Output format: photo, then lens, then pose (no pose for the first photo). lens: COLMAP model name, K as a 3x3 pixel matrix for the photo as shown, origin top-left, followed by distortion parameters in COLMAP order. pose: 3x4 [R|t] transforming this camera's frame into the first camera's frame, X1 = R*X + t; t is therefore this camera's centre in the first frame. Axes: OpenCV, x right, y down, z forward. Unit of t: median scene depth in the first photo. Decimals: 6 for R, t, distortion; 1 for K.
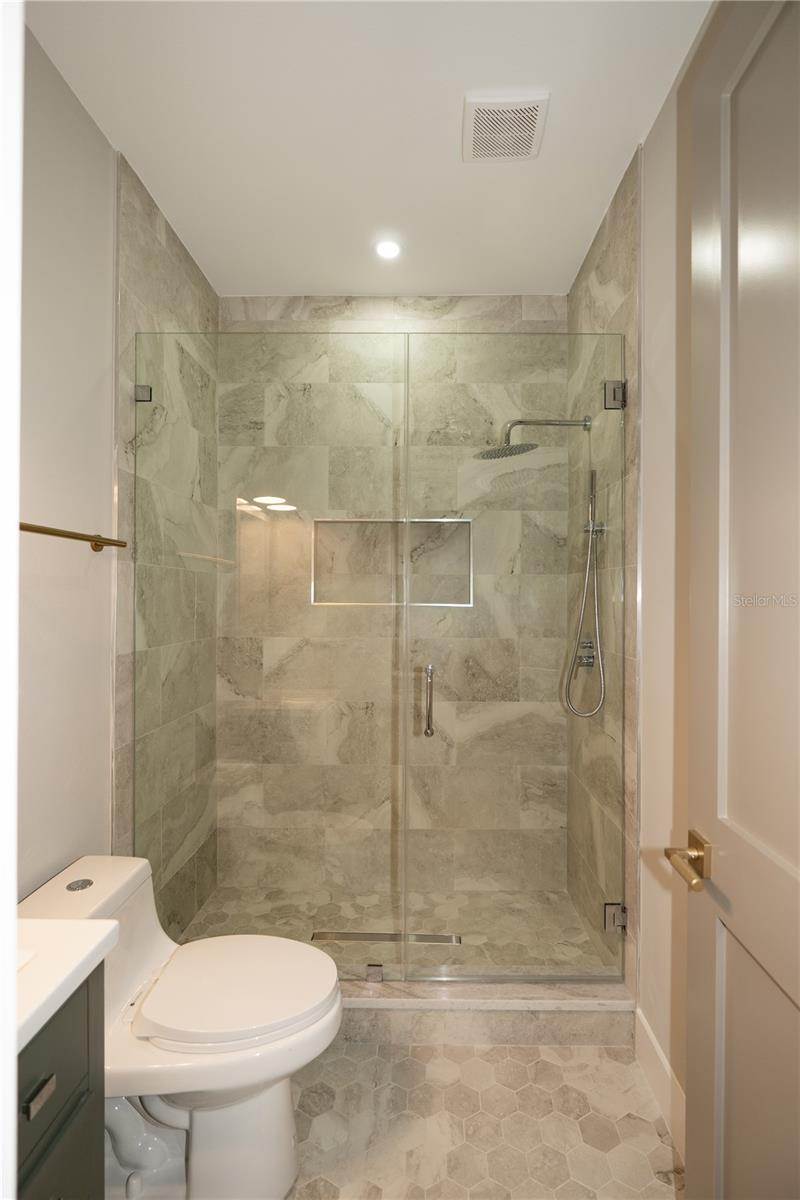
lens RADIAL K [[549.0, 0, 419.3], [0, 549.0, 601.2], [0, 0, 1]] dist [-0.006066, 0.000588]
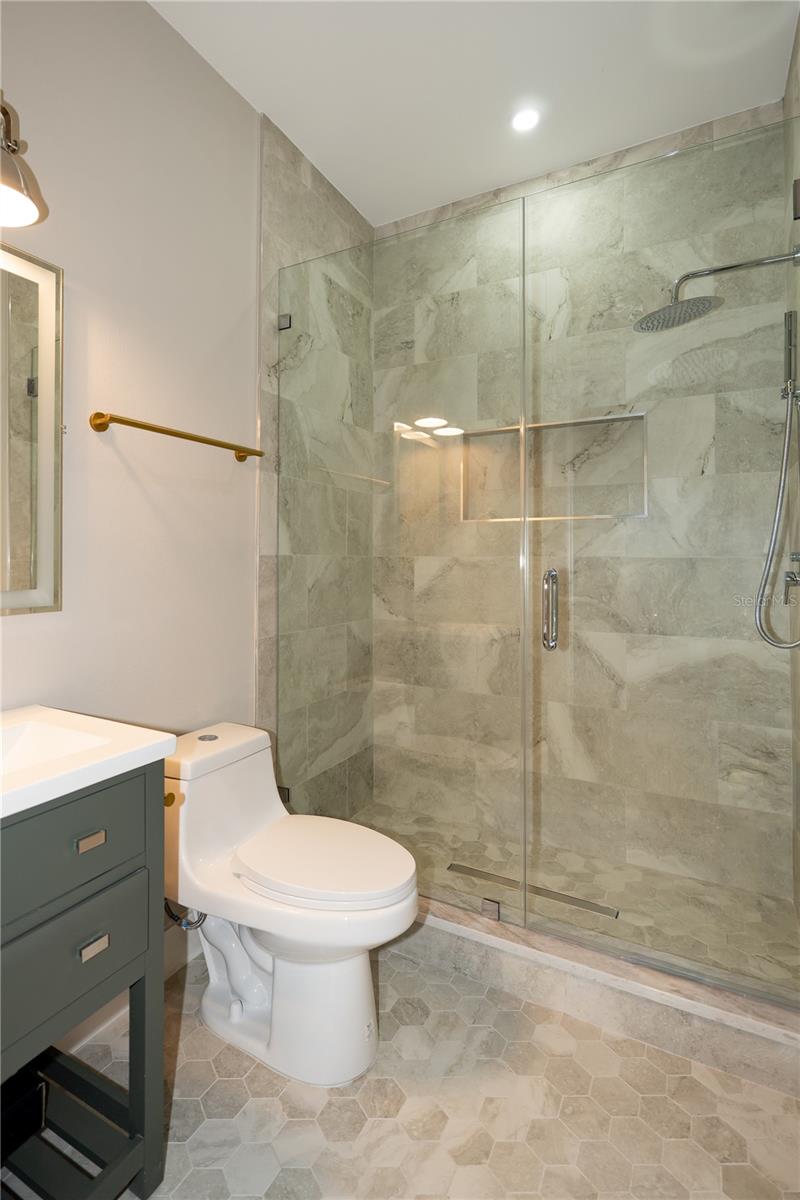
lens RADIAL K [[585.8, 0, 366.8], [0, 585.8, 553.0], [0, 0, 1]] dist [-0.003752, 0.001261]
pose [[0.877443, -0.006128, -0.479642, 0.149490], [-0.001654, 0.999874, -0.015802, 0.077023], [0.479678, 0.014659, 0.877322, 0.032210]]
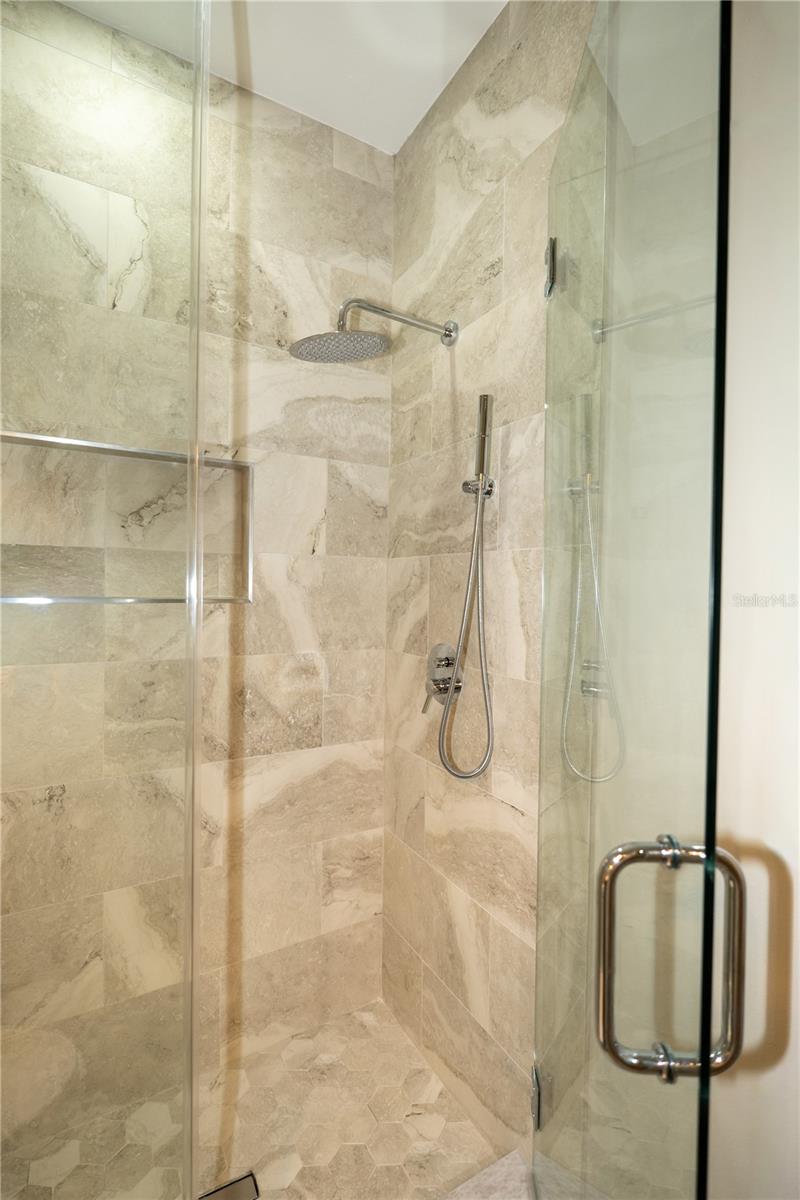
lens RADIAL K [[549.0, 0, 404.2], [0, 549.0, 599.3], [0, 0, 1]] dist [-0.006066, 0.000588]
pose [[0.857823, -0.000605, 0.513945, -0.075160], [-0.007626, 0.999874, 0.013905, -0.006087], [-0.513888, -0.015847, 0.857711, 0.385183]]
